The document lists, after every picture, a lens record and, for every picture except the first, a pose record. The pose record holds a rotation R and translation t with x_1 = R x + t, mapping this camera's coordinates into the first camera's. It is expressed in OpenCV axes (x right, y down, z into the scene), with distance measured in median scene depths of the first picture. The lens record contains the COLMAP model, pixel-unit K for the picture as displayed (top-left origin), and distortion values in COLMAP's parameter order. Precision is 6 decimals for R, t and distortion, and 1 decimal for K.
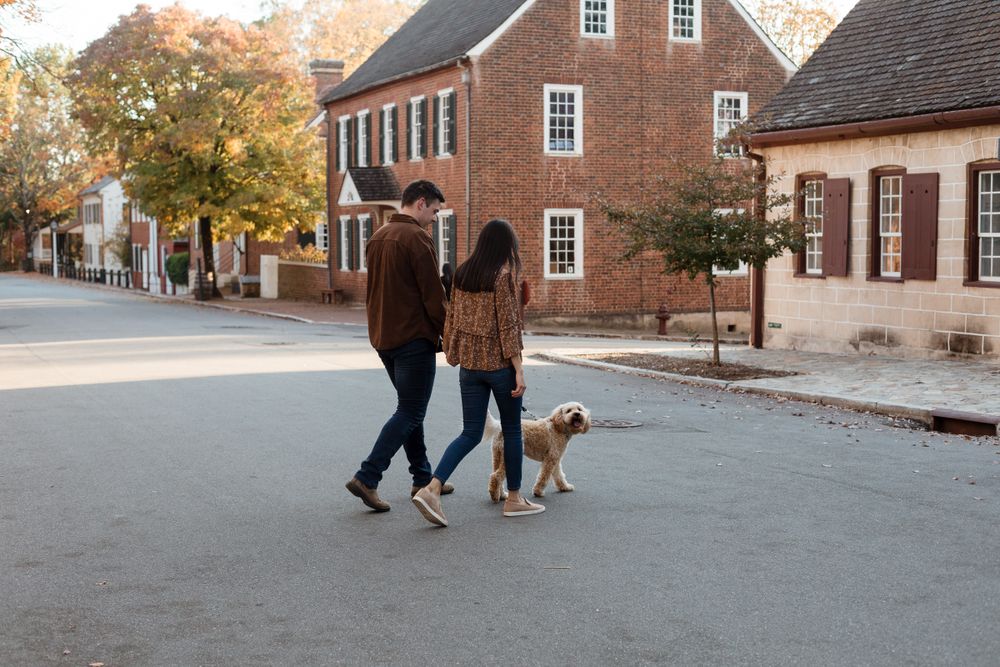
lens RADIAL K [[1483.7, 0, 522.1], [0, 1483.7, 365.0], [0, 0, 1]] dist [-0.015376, 0.094395]
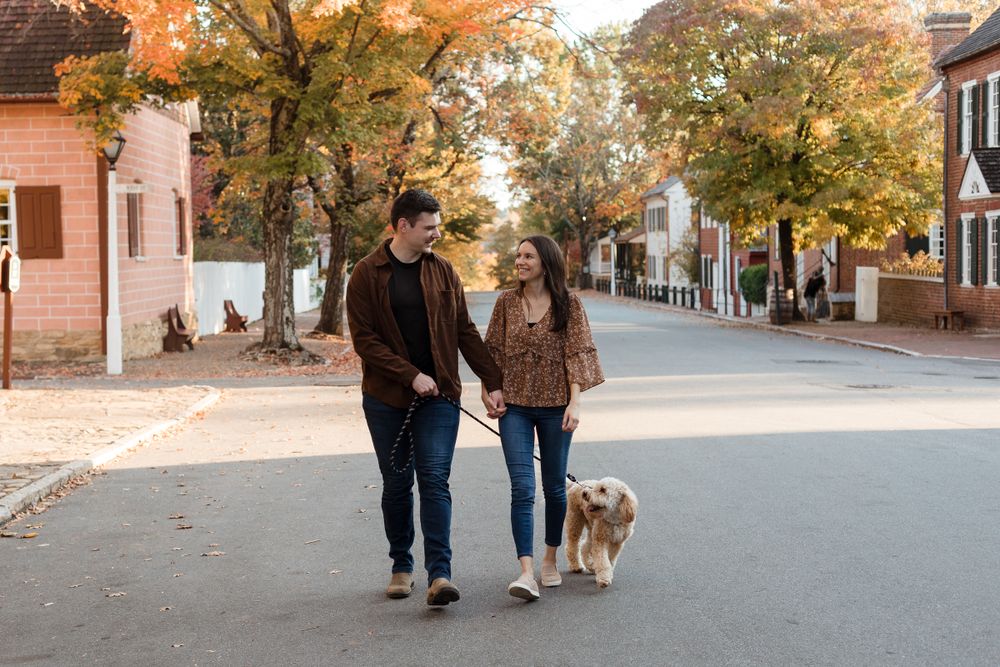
lens RADIAL K [[1483.7, 0, 522.1], [0, 1483.7, 365.0], [0, 0, 1]] dist [-0.015376, 0.094395]
pose [[0.913661, 0.015443, -0.406184, -0.018582], [-0.018262, 0.999829, -0.003064, -0.016770], [0.406067, 0.010217, 0.913786, 0.215957]]
